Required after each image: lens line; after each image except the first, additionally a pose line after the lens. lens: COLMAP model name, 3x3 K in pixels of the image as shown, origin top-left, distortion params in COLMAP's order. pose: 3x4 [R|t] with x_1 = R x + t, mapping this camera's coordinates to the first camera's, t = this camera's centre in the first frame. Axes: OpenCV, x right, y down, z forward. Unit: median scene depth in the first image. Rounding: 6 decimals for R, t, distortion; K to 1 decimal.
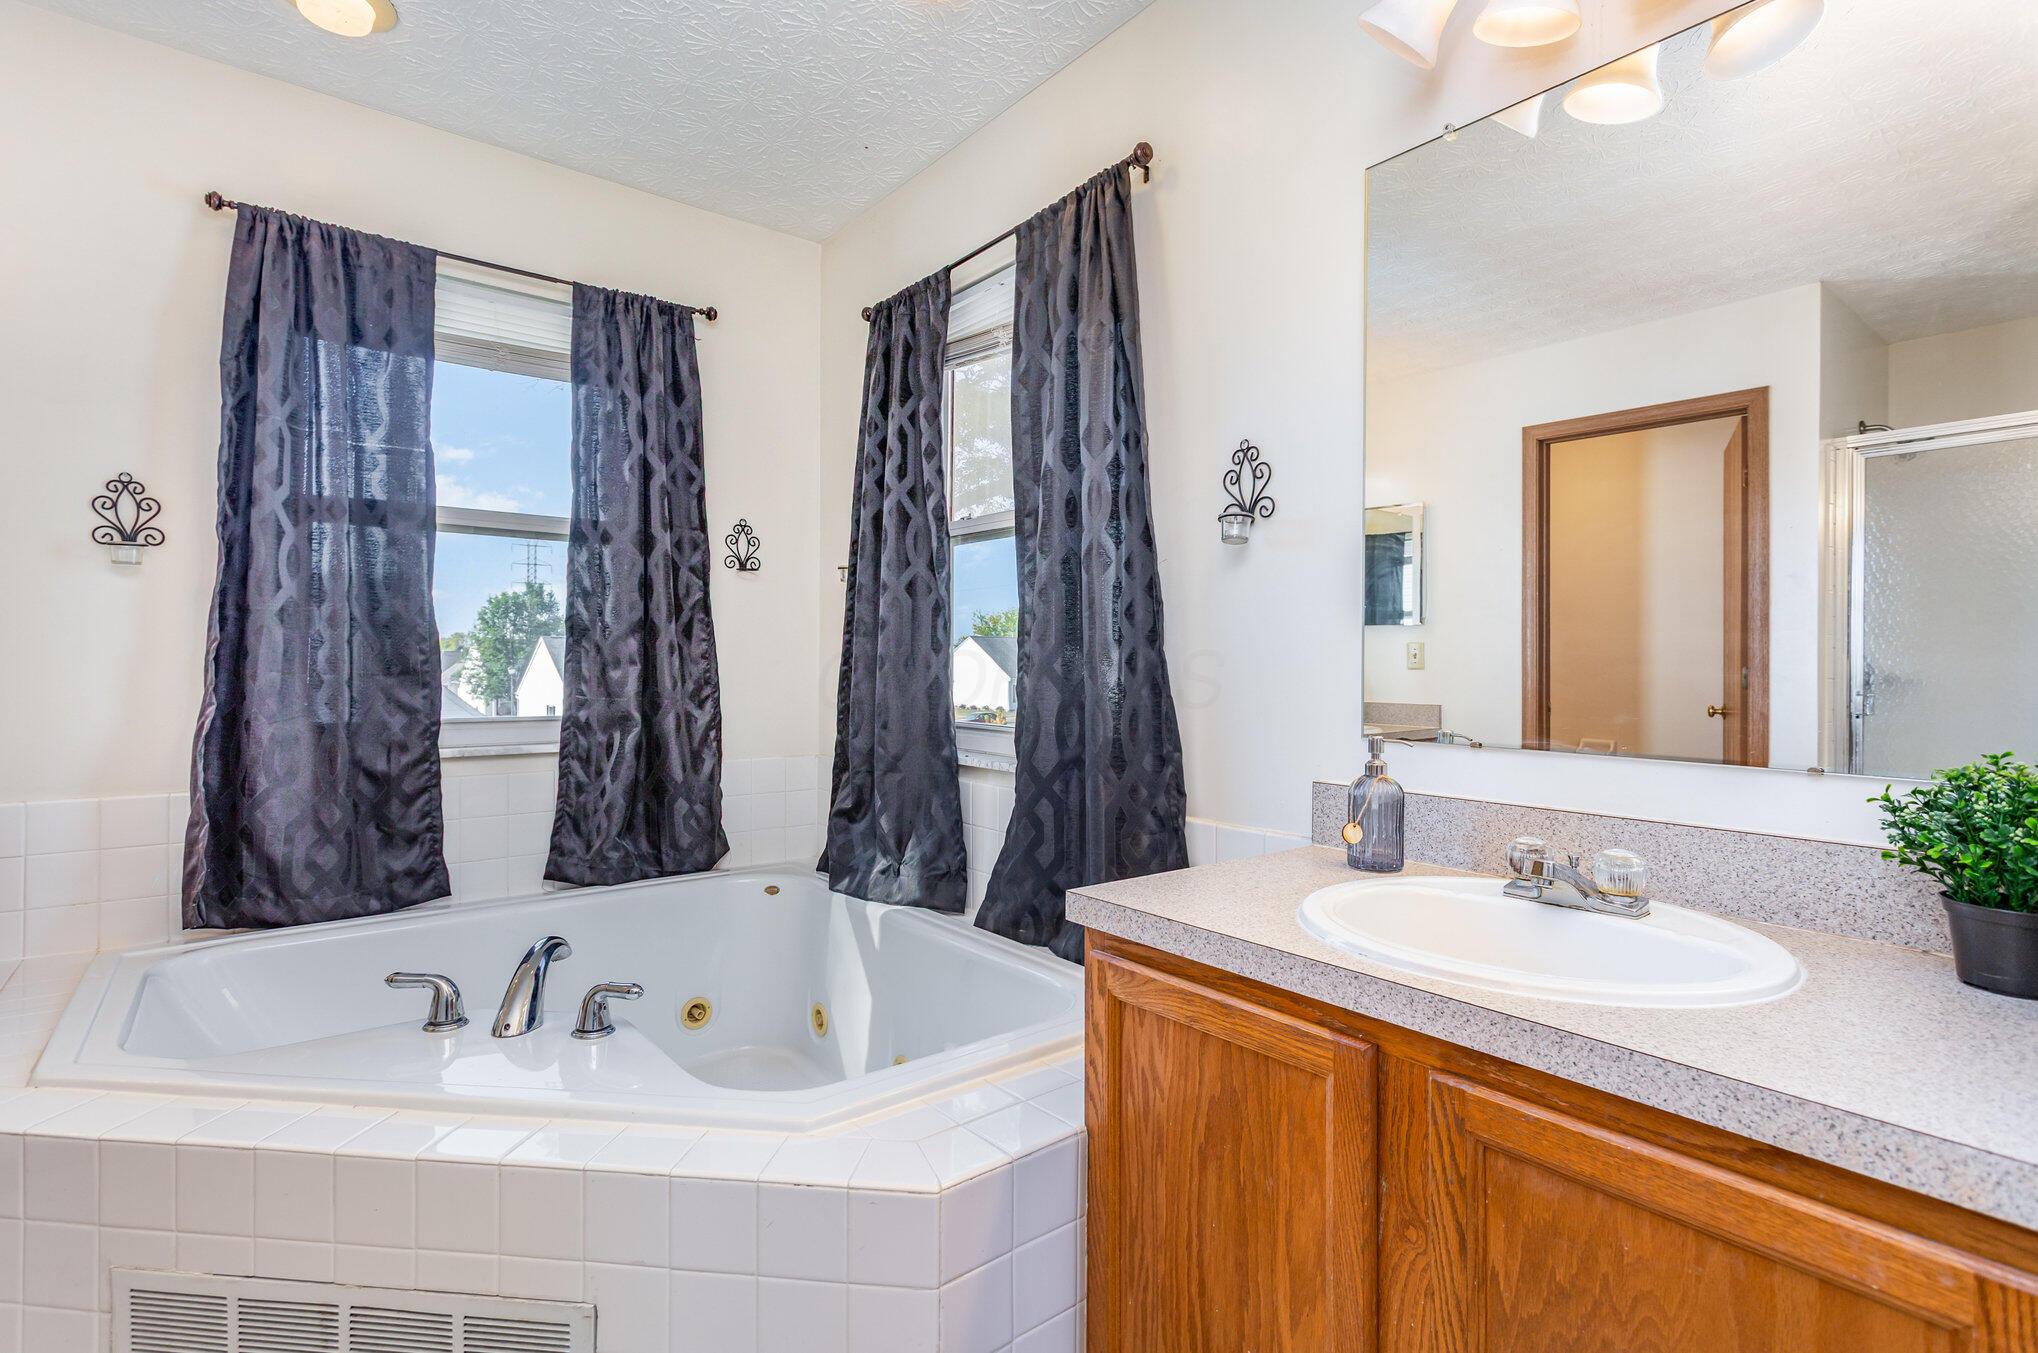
lens RADIAL K [[979.1, 0, 1026.8], [0, 979.1, 659.0], [0, 0, 1]] dist [0.005725, 0.001765]
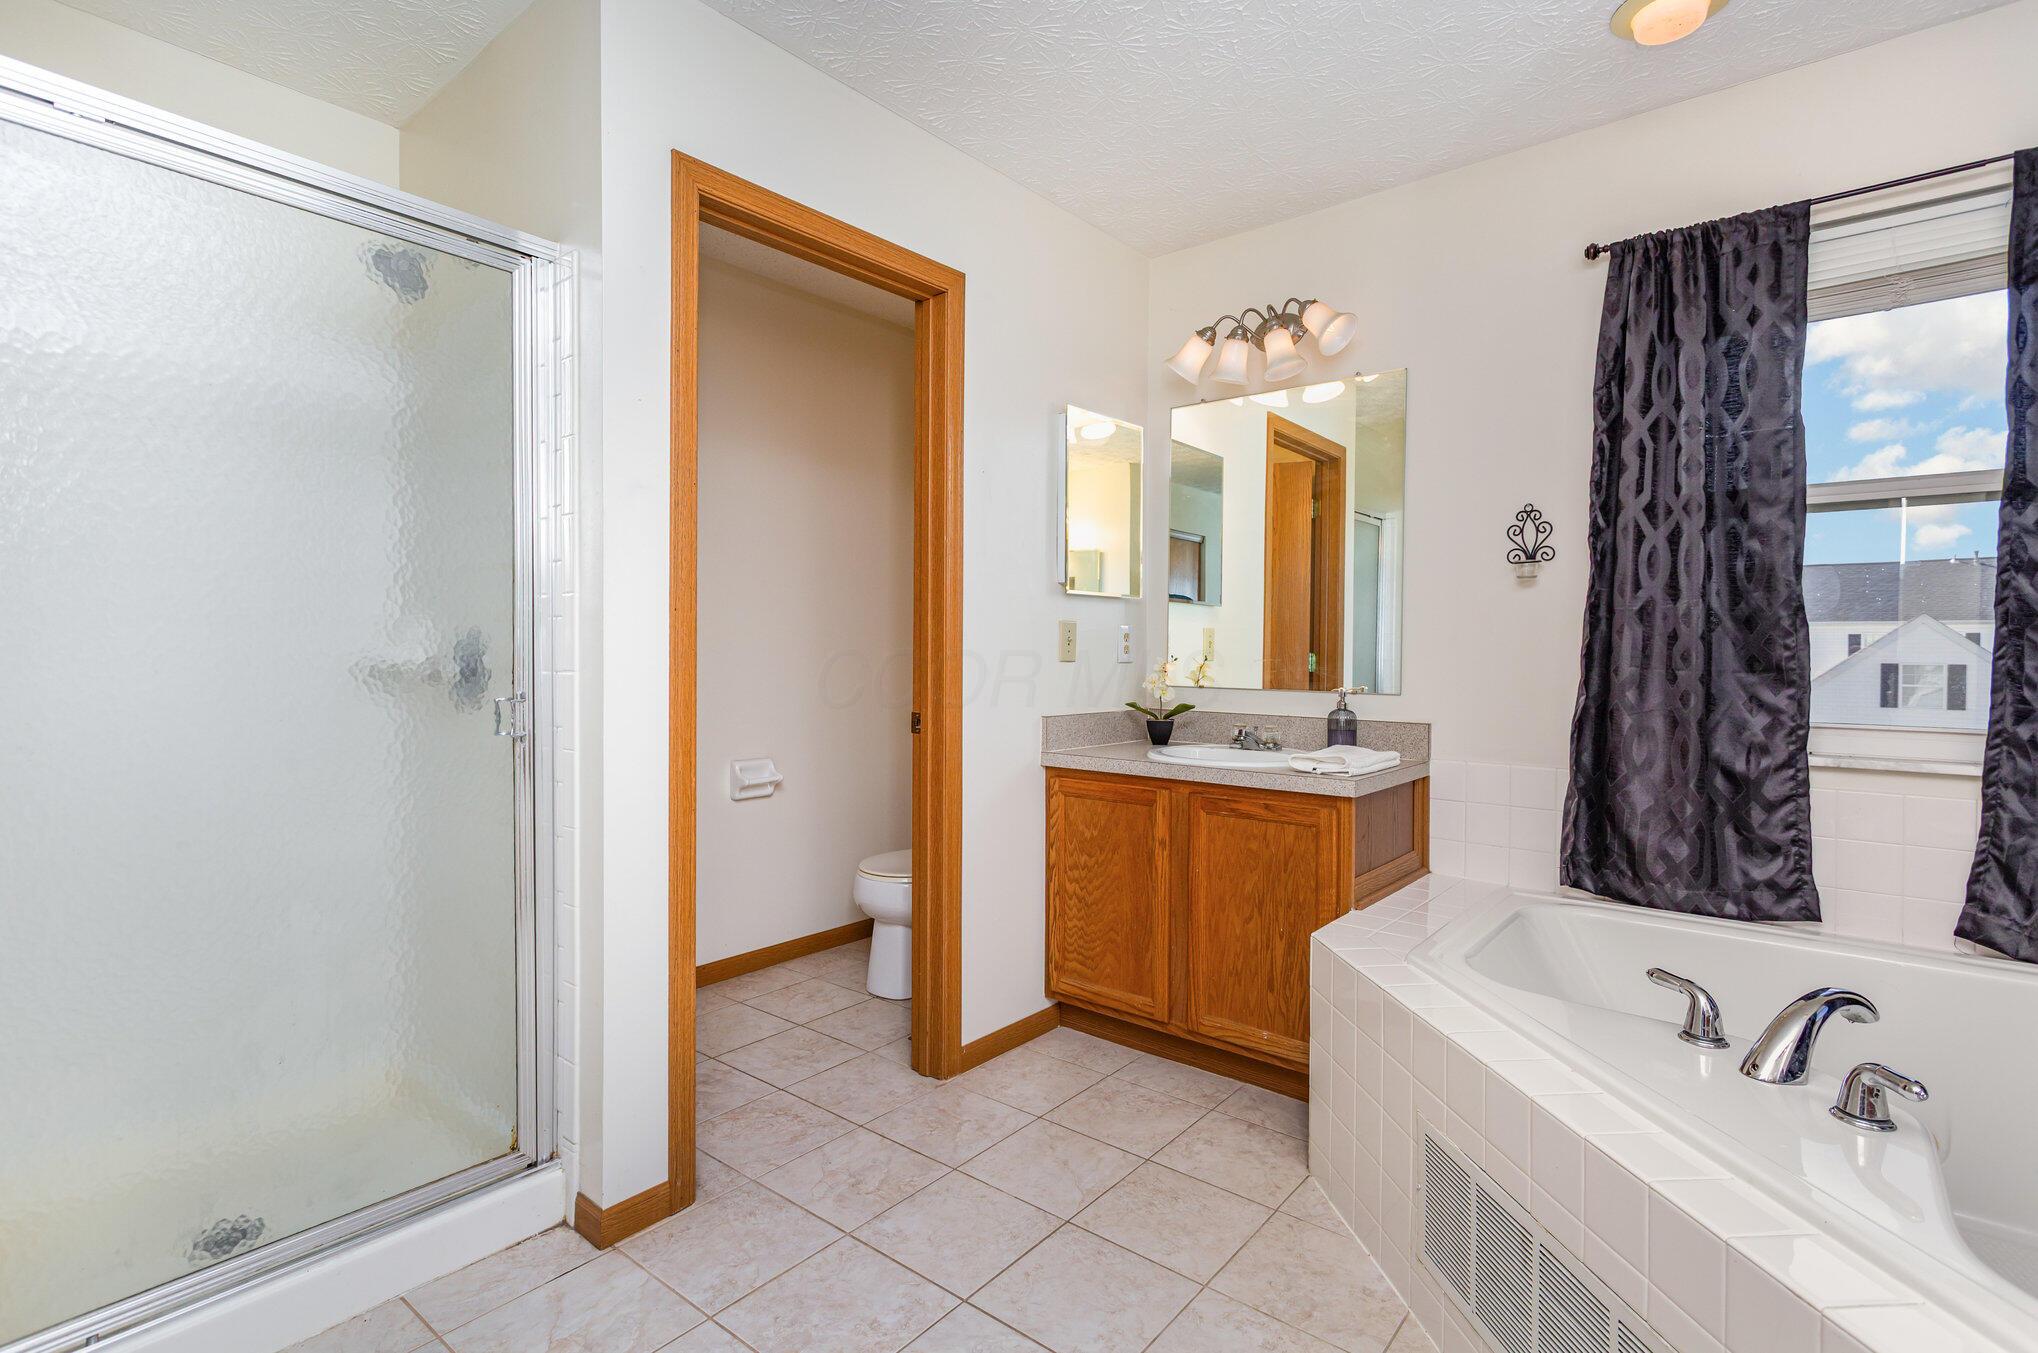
lens RADIAL K [[979.1, 0, 1009.7], [0, 979.1, 660.8], [0, 0, 1]] dist [0.005725, 0.001765]
pose [[0.197099, 0.003770, -0.980376, 0.152402], [-0.000768, 0.999993, 0.003691, 0.002700], [0.980383, 0.000025, 0.197101, 0.116839]]
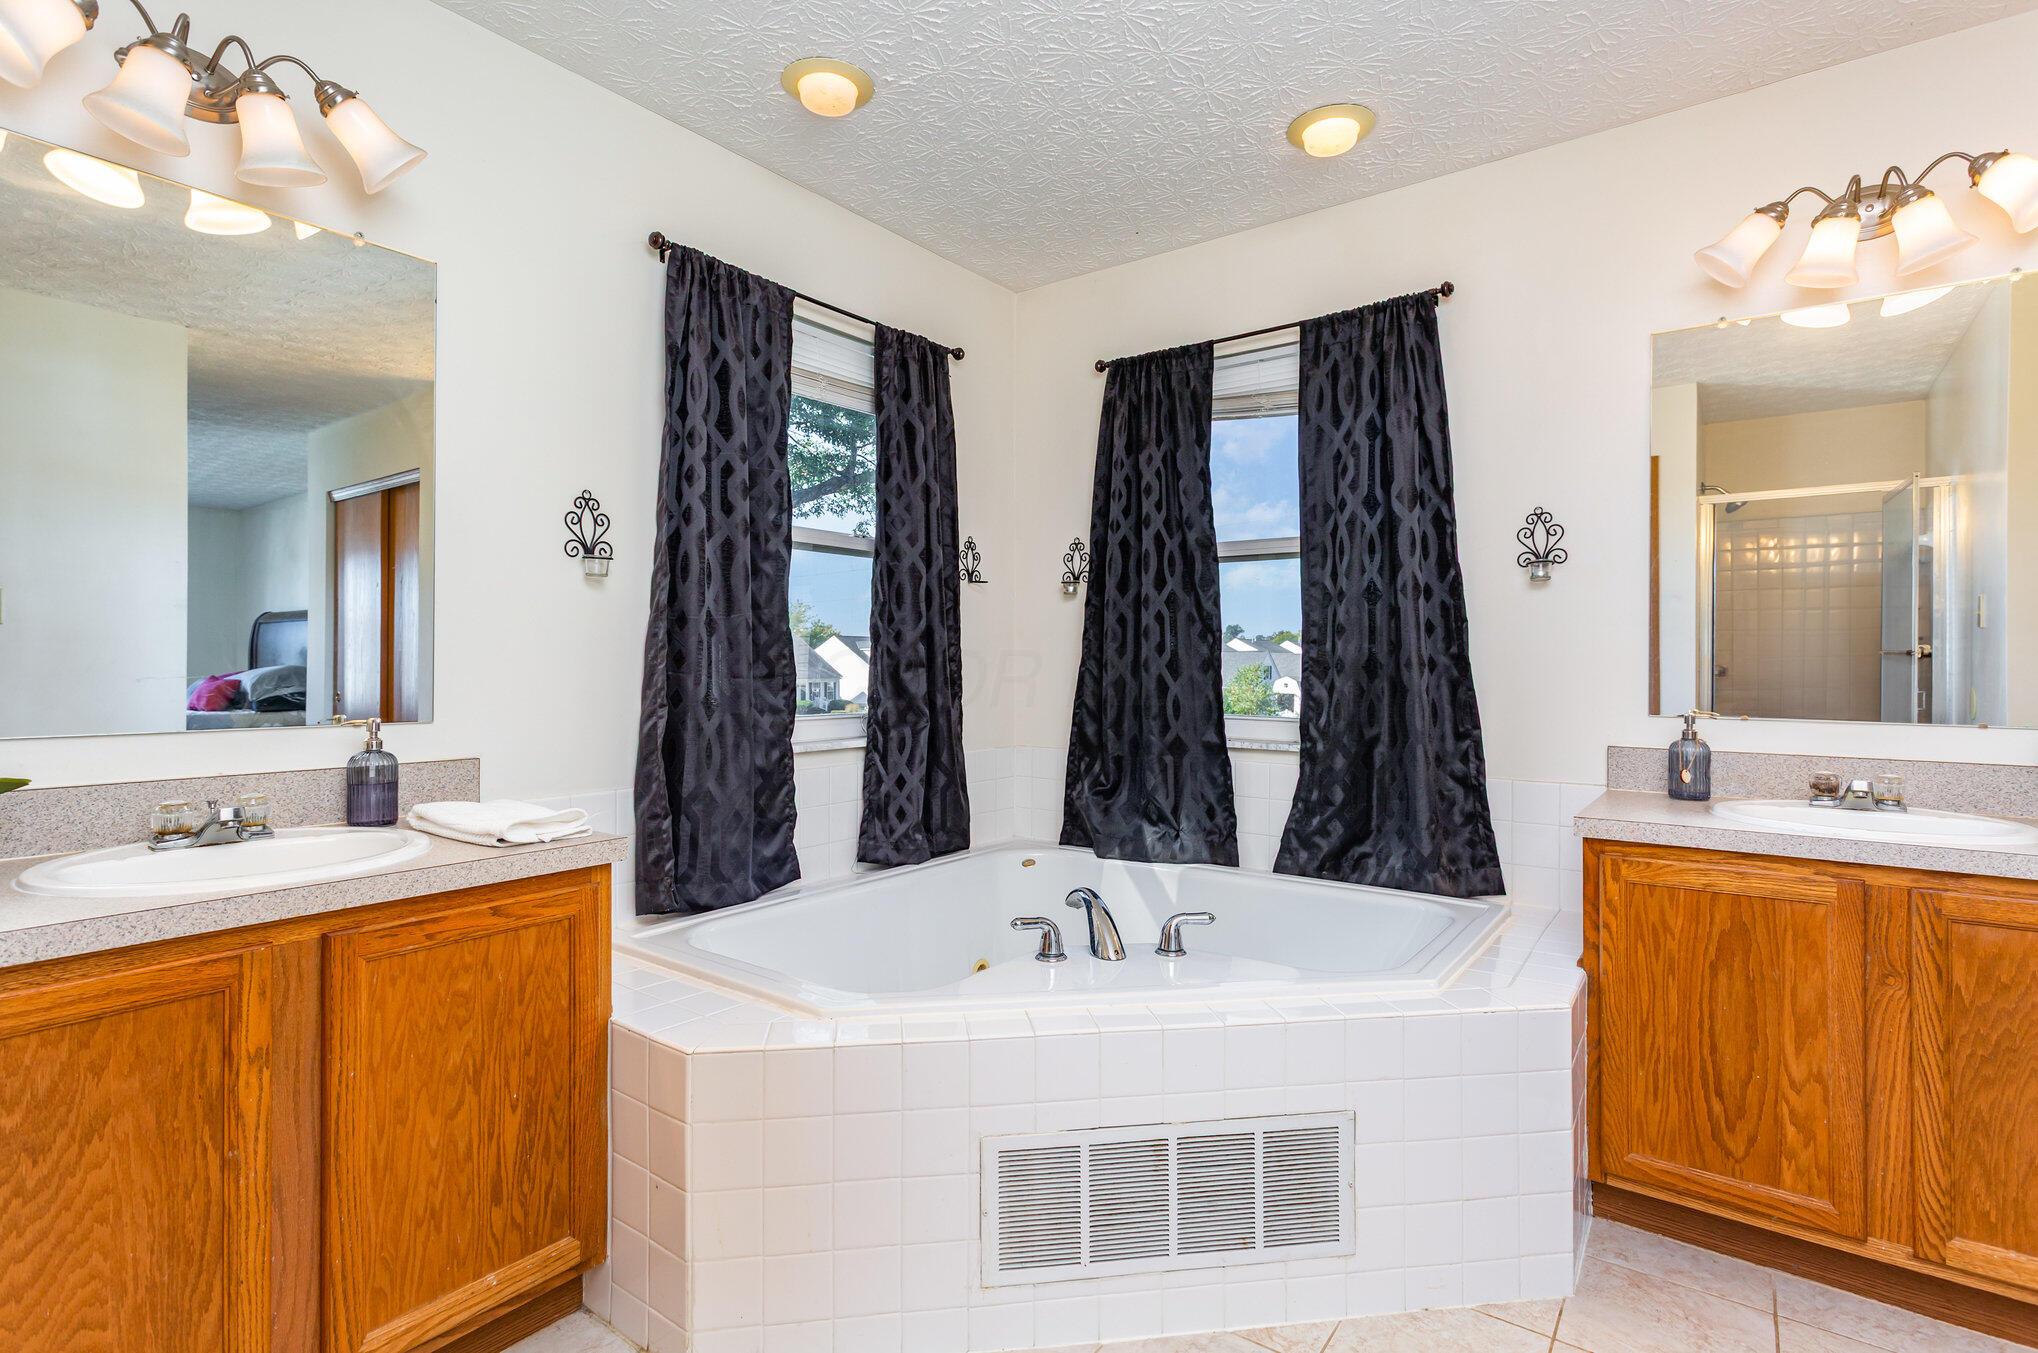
lens RADIAL K [[979.1, 0, 1069.9], [0, 979.1, 655.0], [0, 0, 1]] dist [0.005725, 0.001765]
pose [[0.965247, -0.001745, 0.261334, -0.655789], [0.001774, 0.999998, 0.000128, -0.009365], [-0.261334, 0.000340, 0.965248, -0.154668]]
